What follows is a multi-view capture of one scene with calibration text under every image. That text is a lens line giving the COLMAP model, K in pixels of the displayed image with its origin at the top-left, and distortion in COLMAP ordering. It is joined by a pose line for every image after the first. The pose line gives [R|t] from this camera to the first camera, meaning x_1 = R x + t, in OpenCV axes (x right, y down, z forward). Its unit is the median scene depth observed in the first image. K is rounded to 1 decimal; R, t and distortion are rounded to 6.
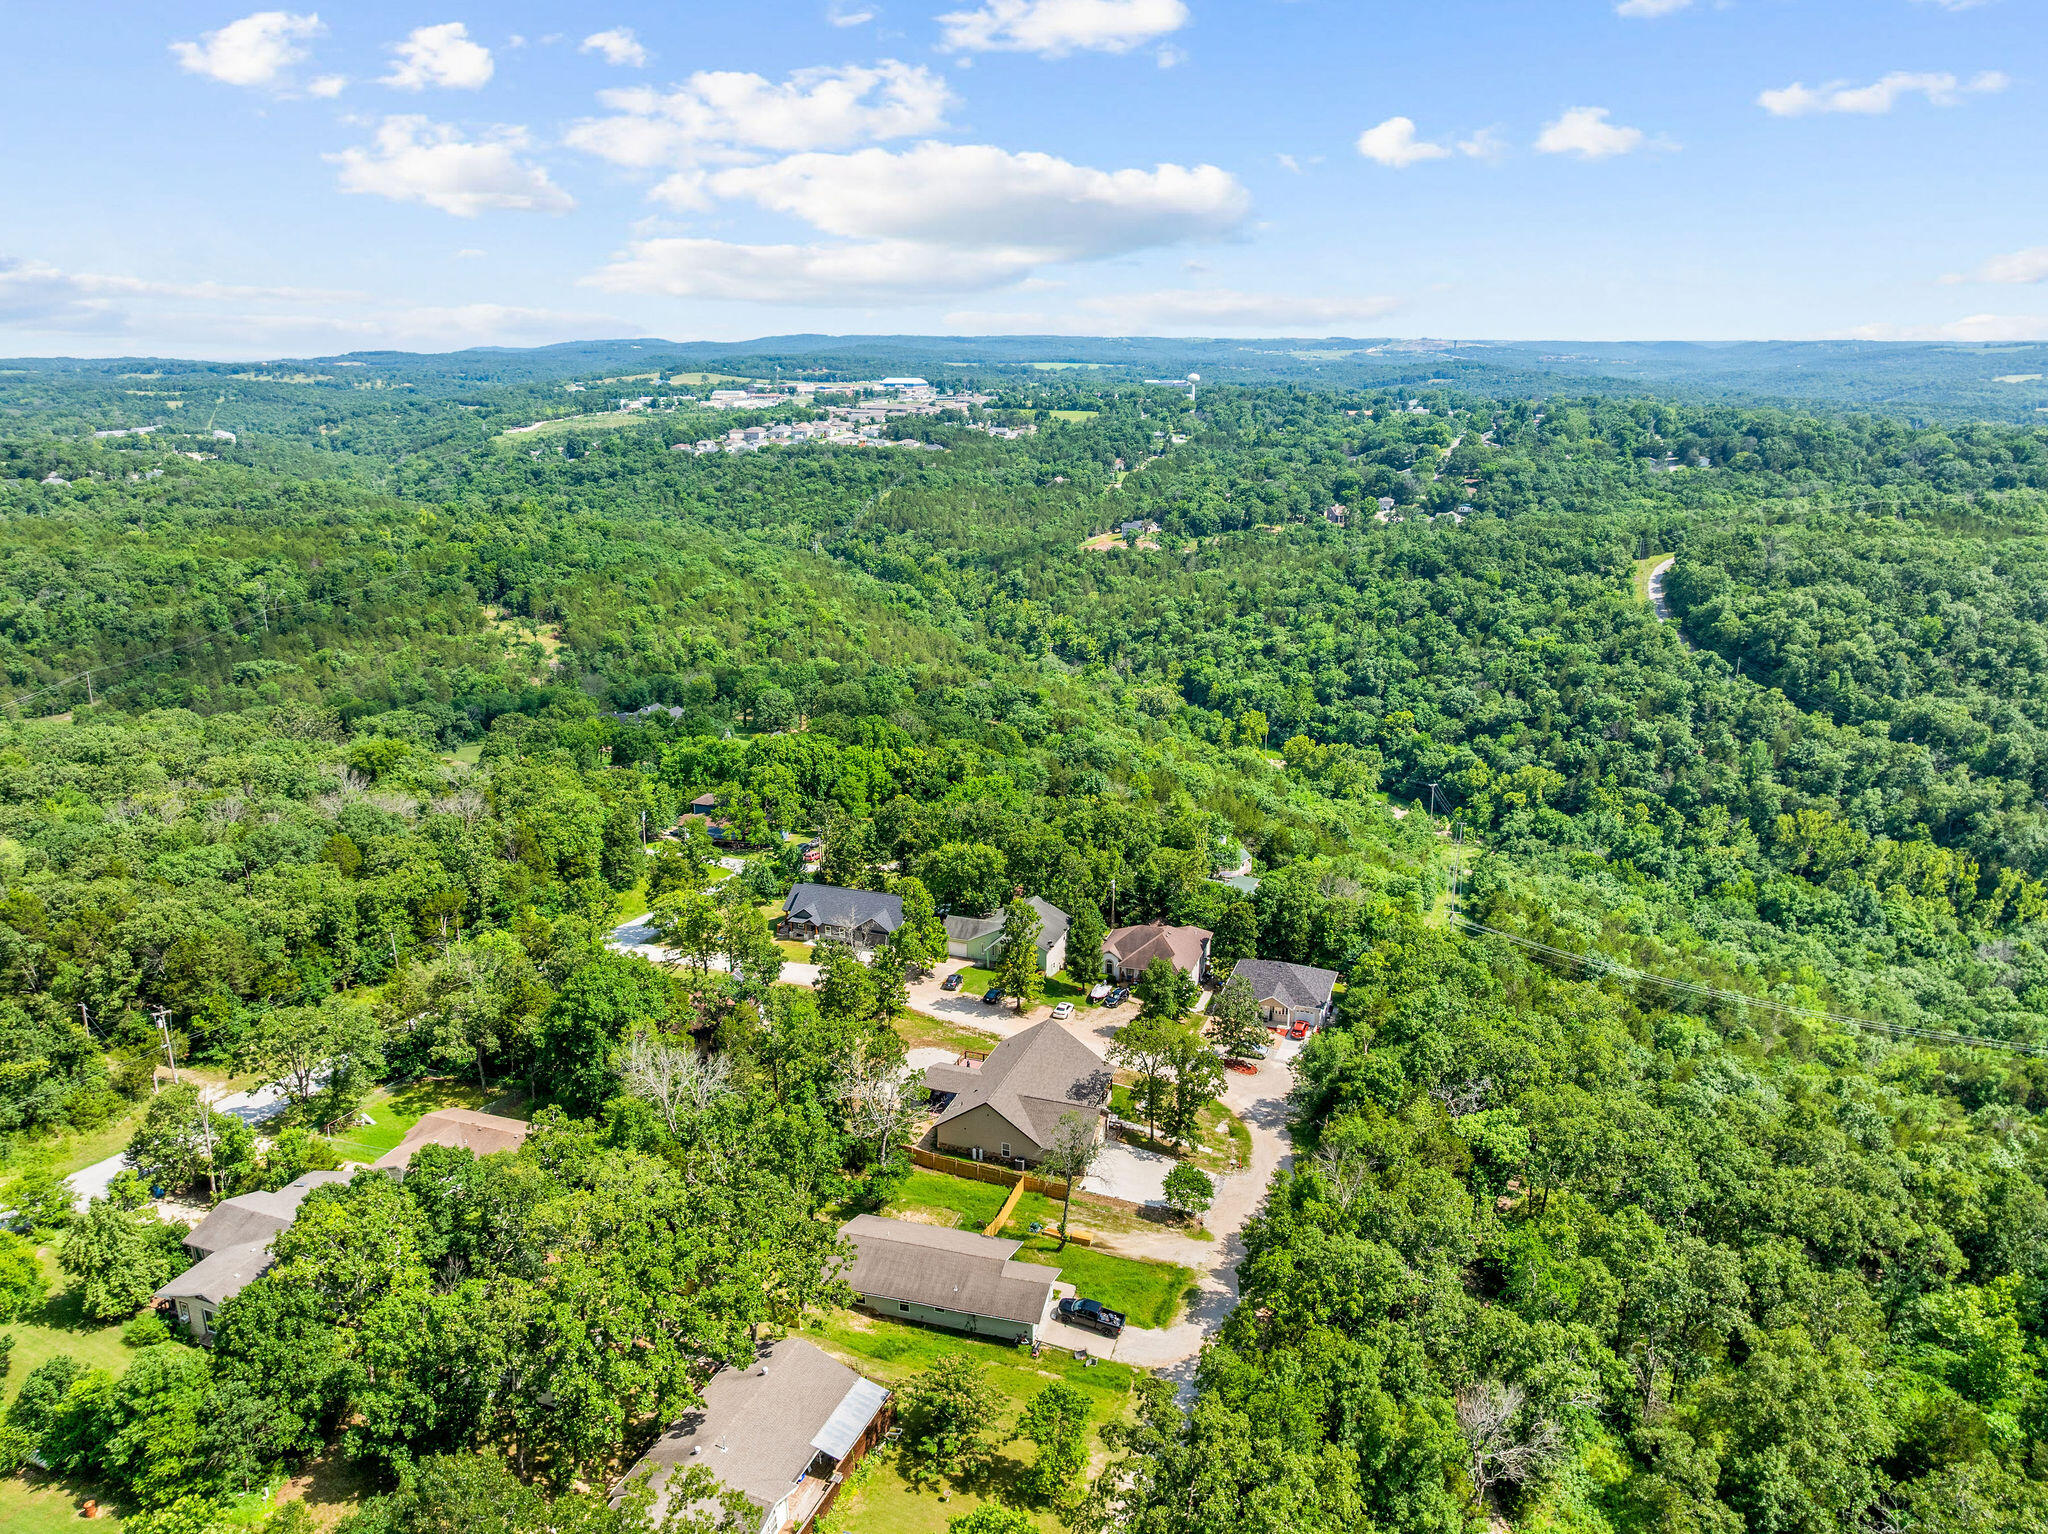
lens RADIAL K [[1441.7, 0, 1024.0], [0, 1441.7, 767.0], [0, 0, 1]] dist [-0.028633, -0.028019]
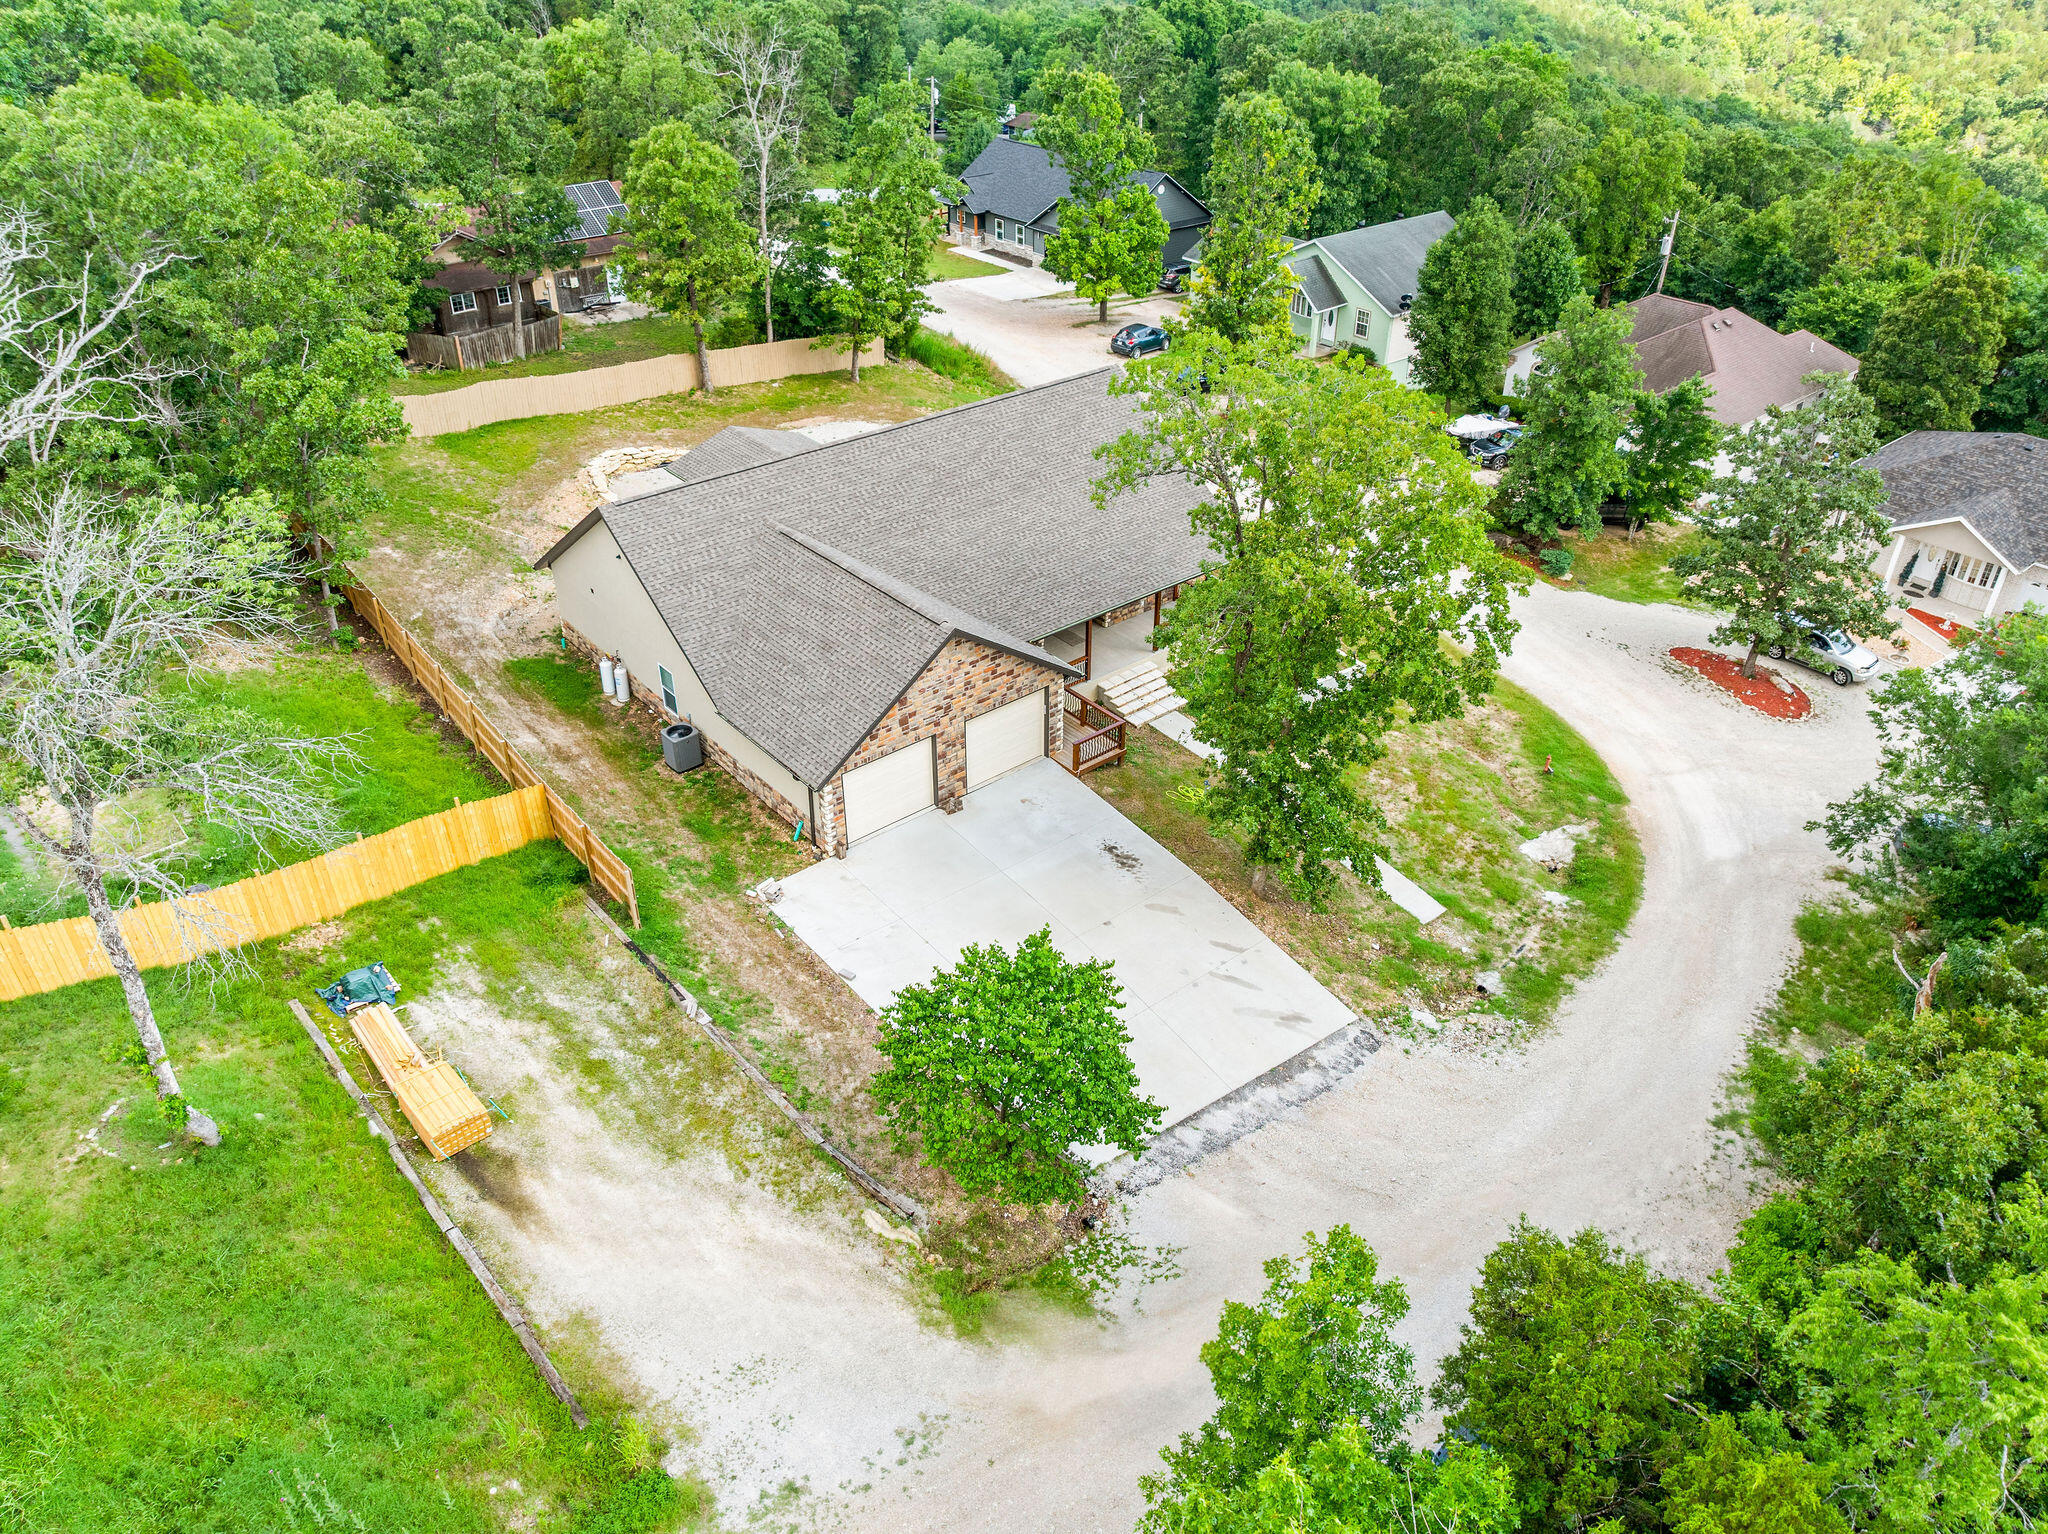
lens RADIAL K [[1441.7, 0, 1024.0], [0, 1441.7, 767.0], [0, 0, 1]] dist [-0.028633, -0.028019]
pose [[0.863237, 0.281421, -0.419075, 0.041840], [-0.146310, 0.934031, 0.325851, 0.043852], [0.483130, -0.219971, 0.847465, 0.194976]]
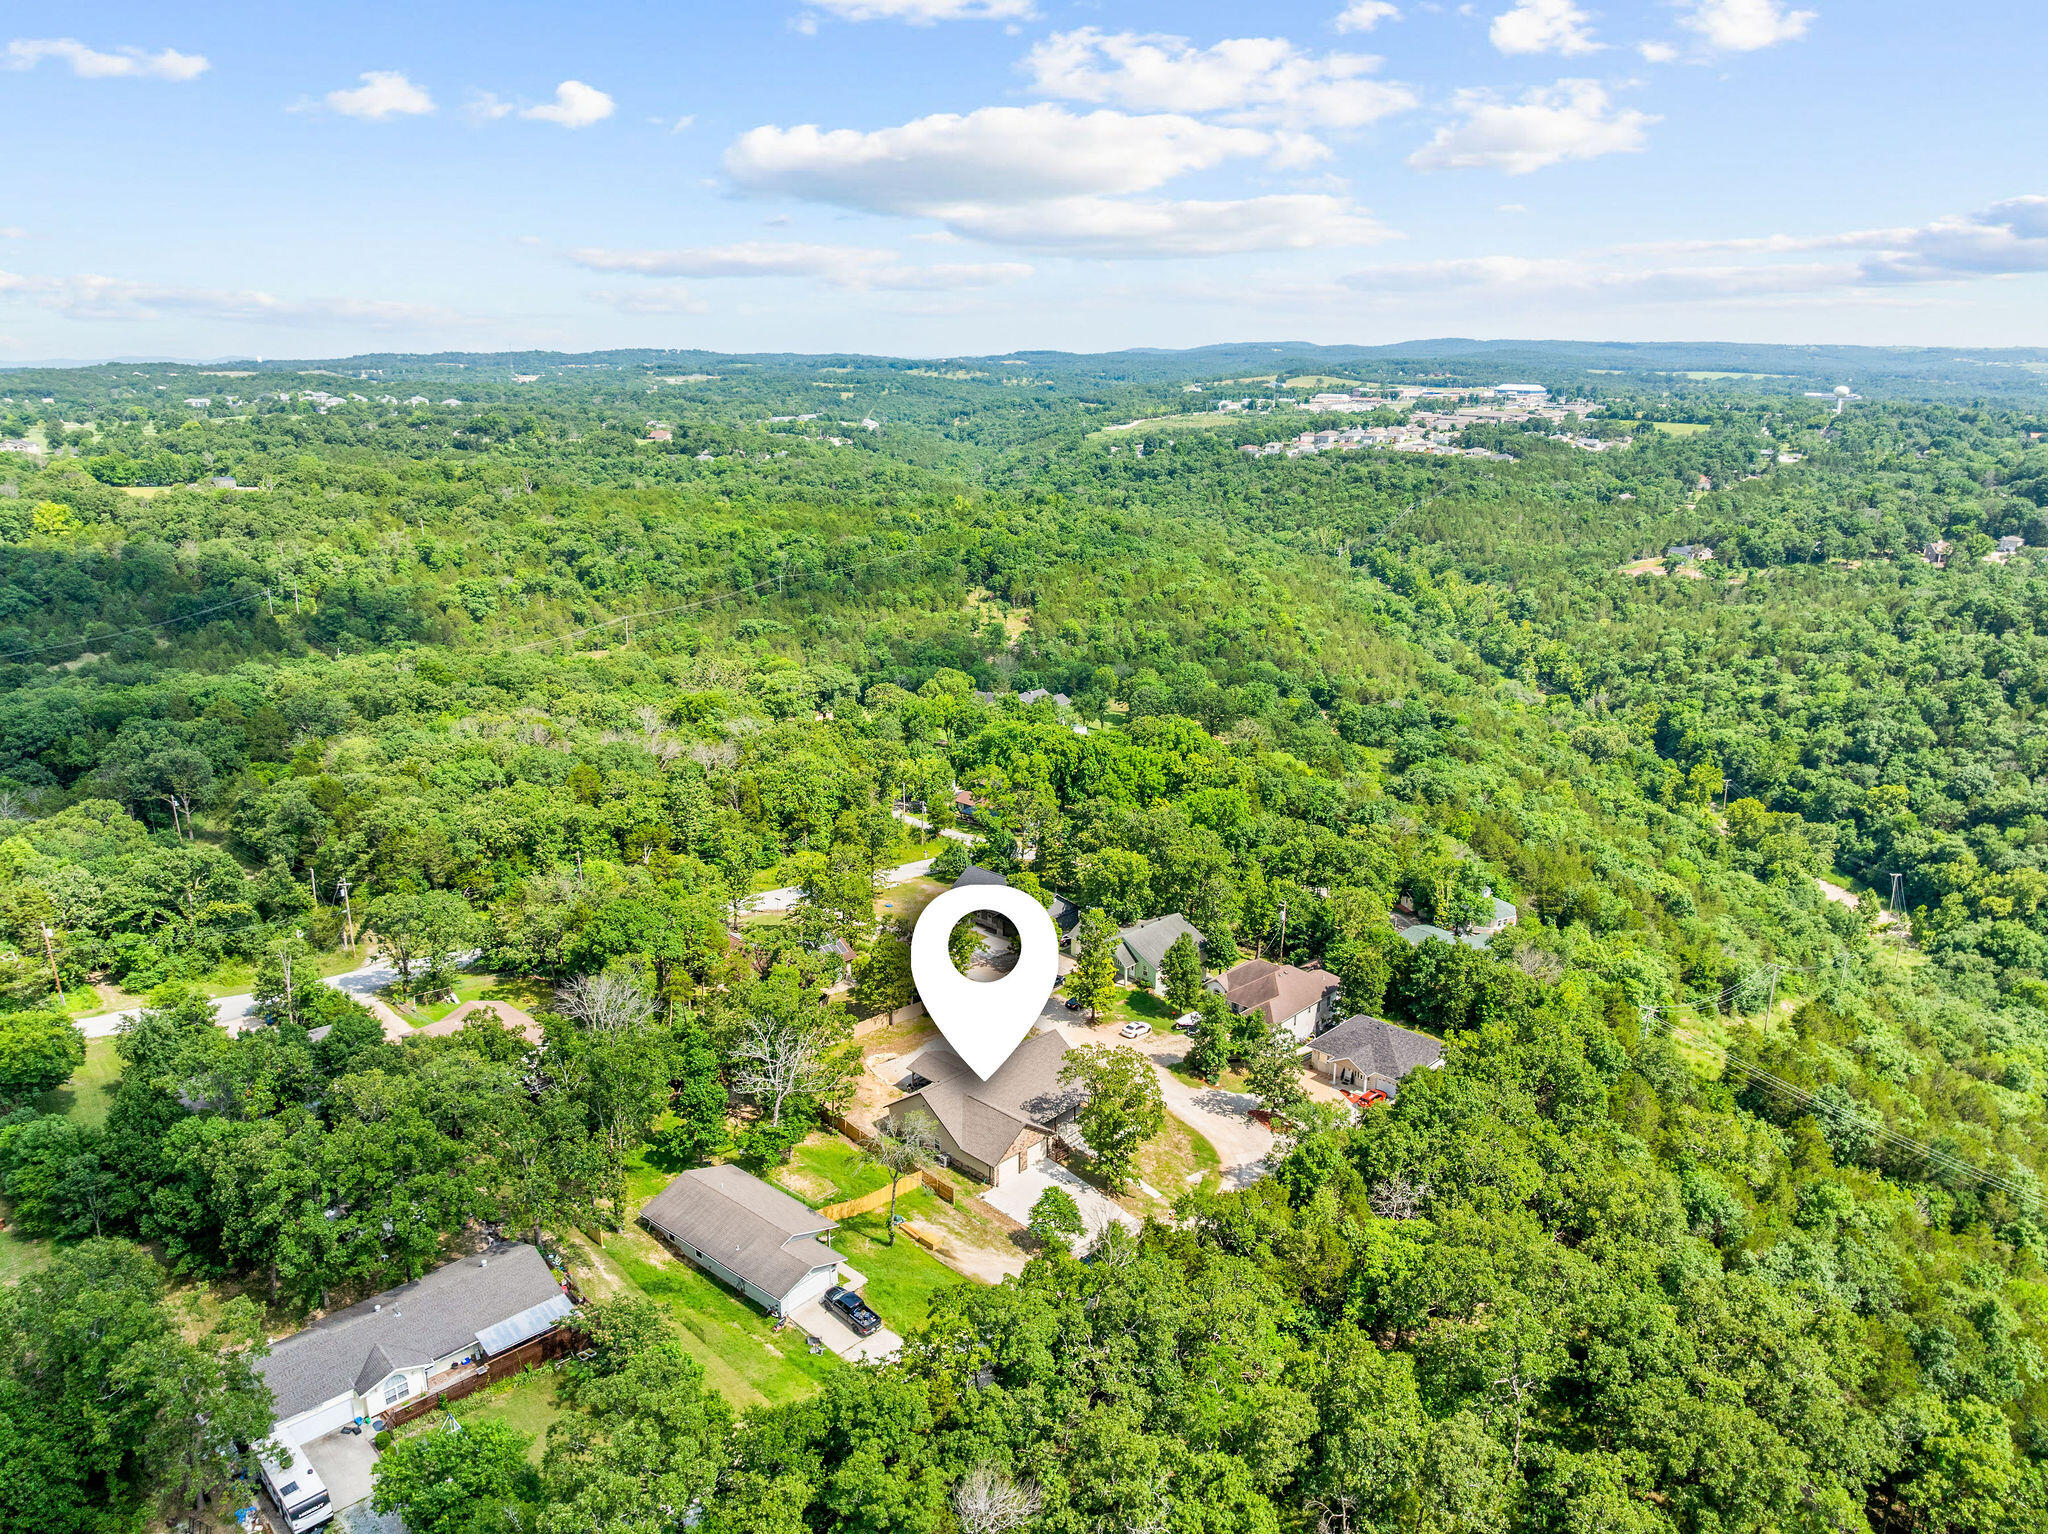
lens RADIAL K [[1441.7, 0, 1024.0], [0, 1441.7, 767.0], [0, 0, 1]] dist [-0.028633, -0.028019]
pose [[0.908123, 0.116554, -0.402153, 0.101745], [-0.117464, 0.992822, 0.022493, -0.006186], [0.401888, 0.026812, 0.915296, 0.023561]]
